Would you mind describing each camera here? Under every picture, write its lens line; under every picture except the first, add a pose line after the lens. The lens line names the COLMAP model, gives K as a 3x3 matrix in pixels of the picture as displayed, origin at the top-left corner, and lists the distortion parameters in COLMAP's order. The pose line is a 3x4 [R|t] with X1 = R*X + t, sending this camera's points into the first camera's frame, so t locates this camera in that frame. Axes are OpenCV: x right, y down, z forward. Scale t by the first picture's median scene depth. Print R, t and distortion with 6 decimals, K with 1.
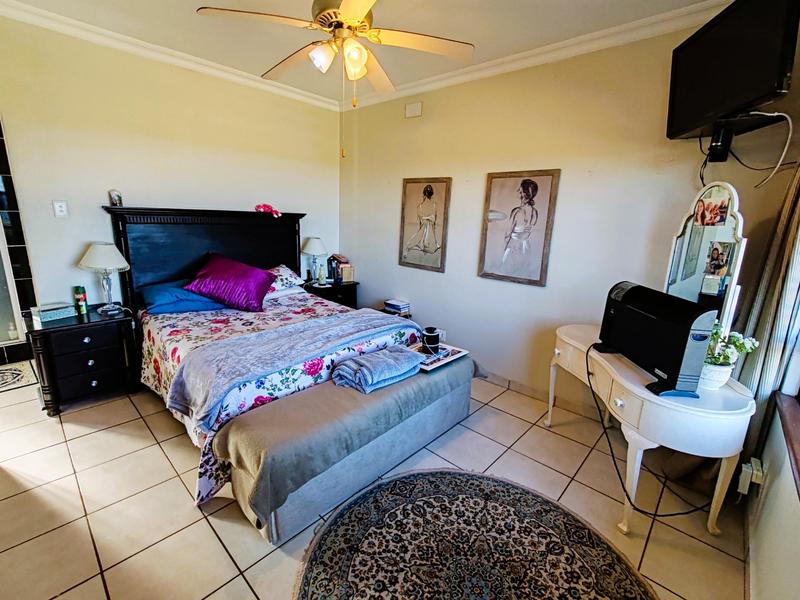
lens RADIAL K [[362.6, 0, 400.0], [0, 362.6, 300.0], [0, 0, 1]] dist [-0.000573, 0.000393]
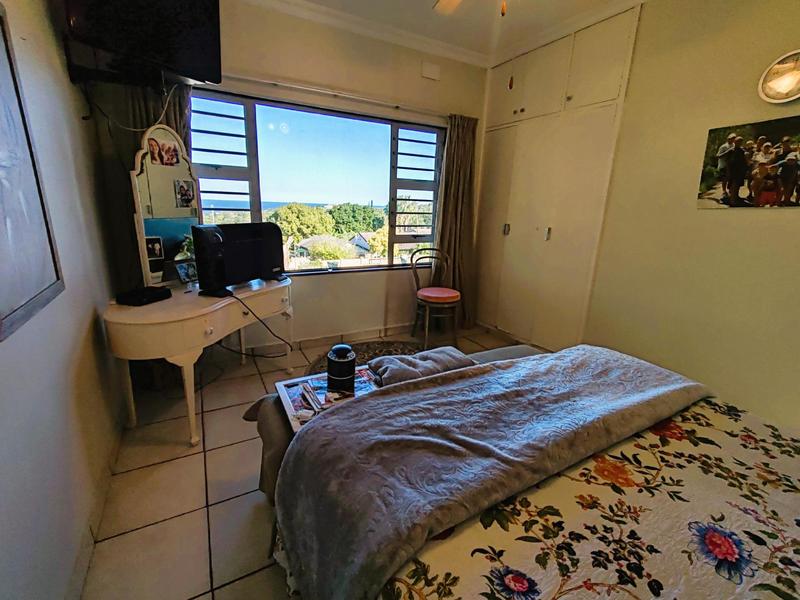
lens RADIAL K [[362.6, 0, 400.0], [0, 362.6, 300.0], [0, 0, 1]] dist [-0.000573, 0.000393]
pose [[-0.949867, -0.146078, 0.276432, -0.214818], [0.000003, 0.884138, 0.467226, -0.361191], [-0.312655, 0.443803, -0.839813, 1.904371]]
